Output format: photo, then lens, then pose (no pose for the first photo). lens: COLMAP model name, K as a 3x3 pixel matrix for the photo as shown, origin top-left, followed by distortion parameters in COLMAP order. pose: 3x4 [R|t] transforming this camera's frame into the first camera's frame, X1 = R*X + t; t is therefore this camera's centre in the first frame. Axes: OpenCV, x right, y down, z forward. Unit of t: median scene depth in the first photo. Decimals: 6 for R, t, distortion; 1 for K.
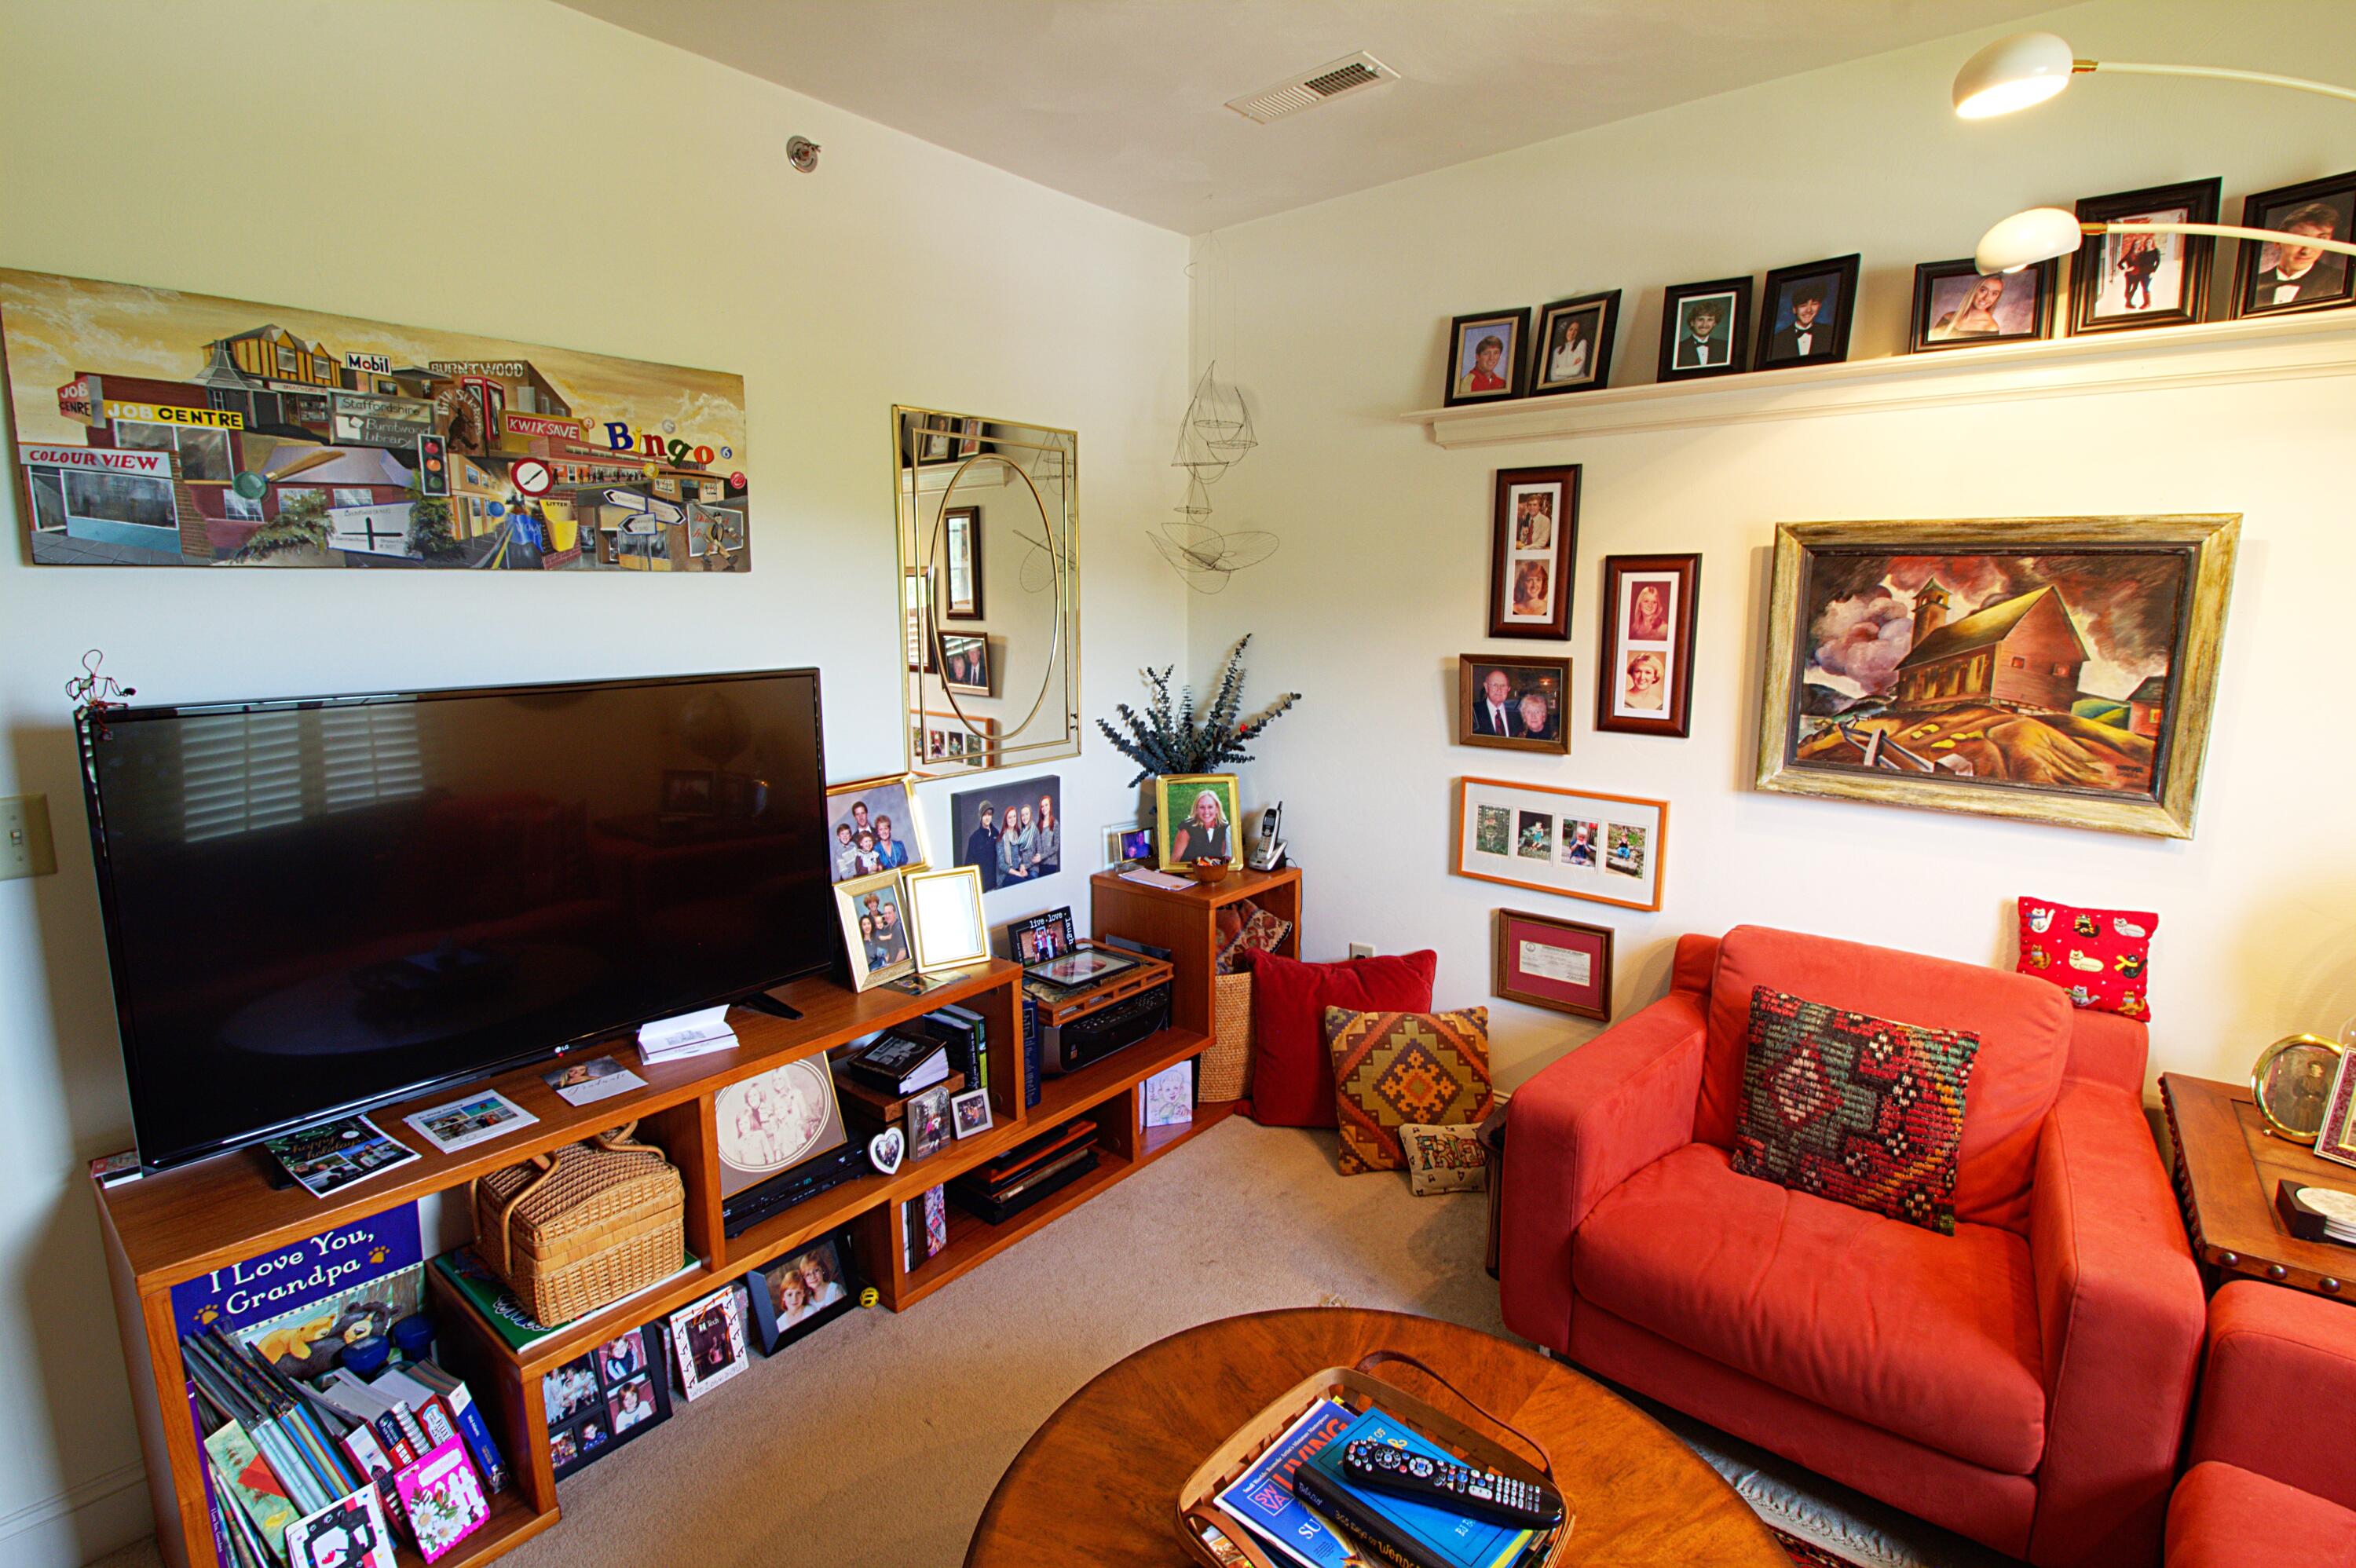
lens RADIAL K [[1089.4, 0, 1175.9], [0, 1089.4, 748.6], [0, 0, 1]] dist [-0.000672, -0.017659]
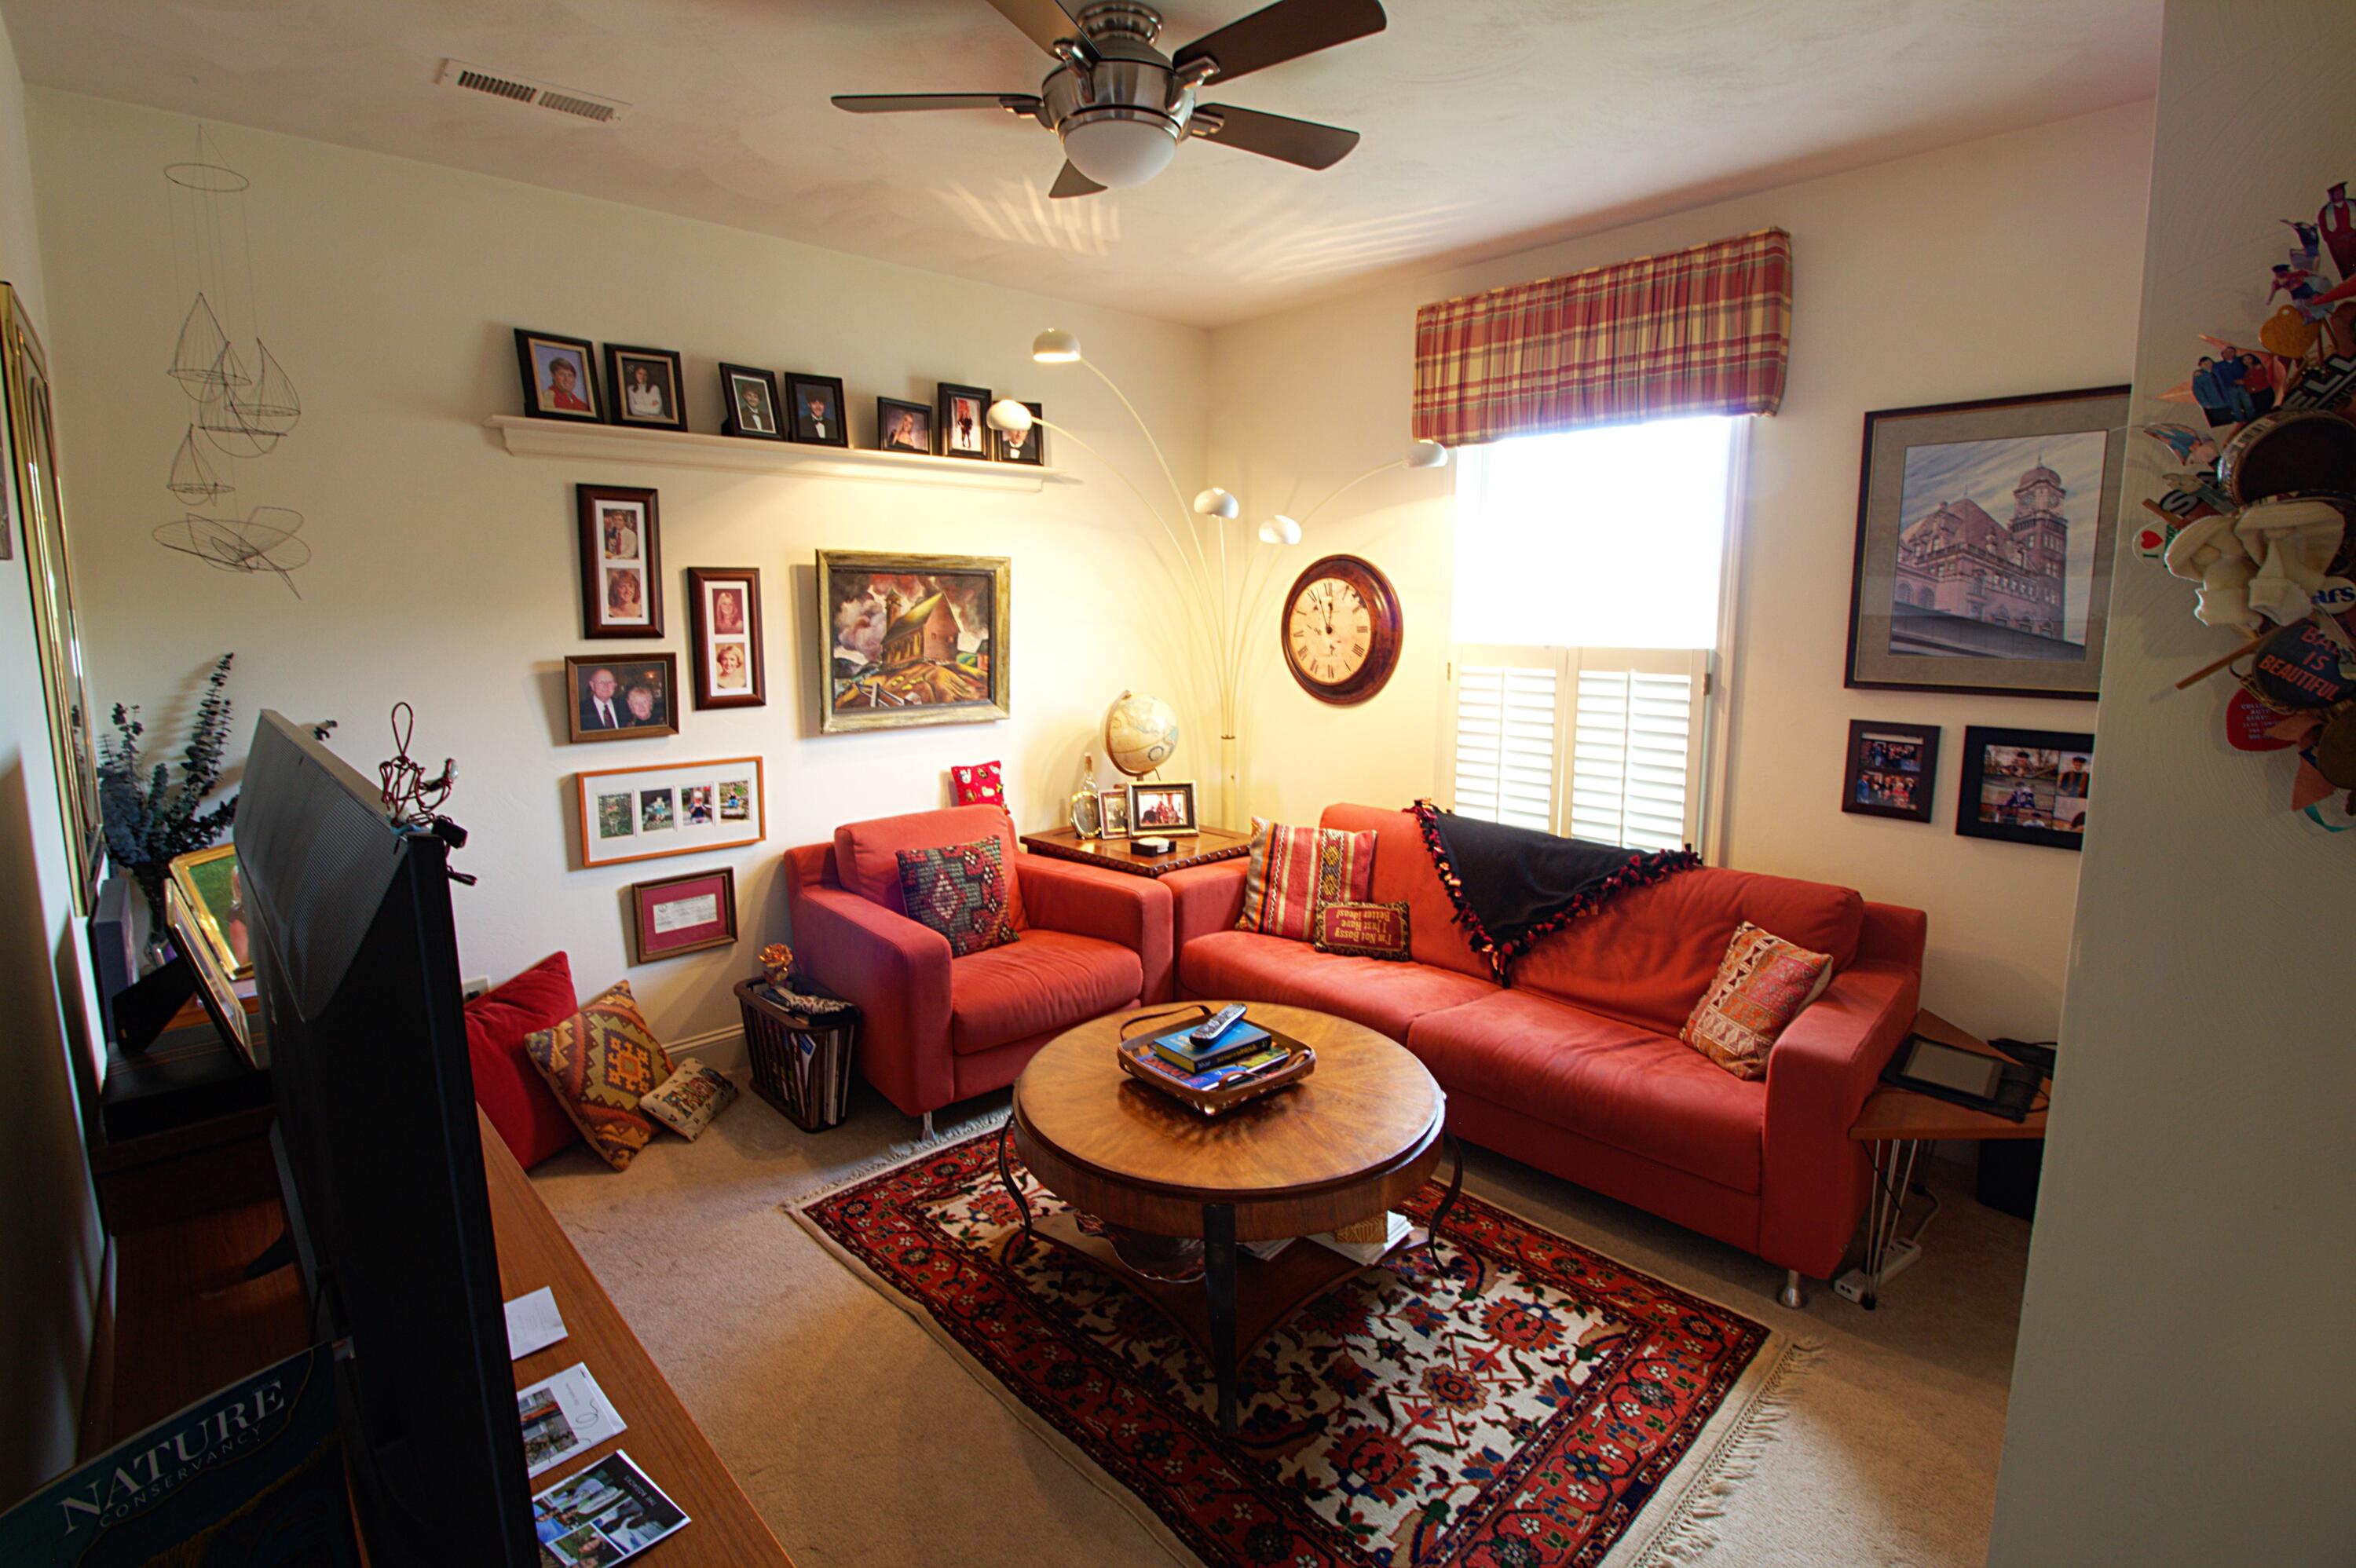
lens RADIAL K [[1089.4, 0, 1175.9], [0, 1089.4, 748.6], [0, 0, 1]] dist [-0.000672, -0.017659]
pose [[0.114122, -0.136233, 0.984082, -0.787589], [0.143472, 0.982429, 0.119366, -0.045161], [-0.983052, 0.127566, 0.131663, 0.332829]]
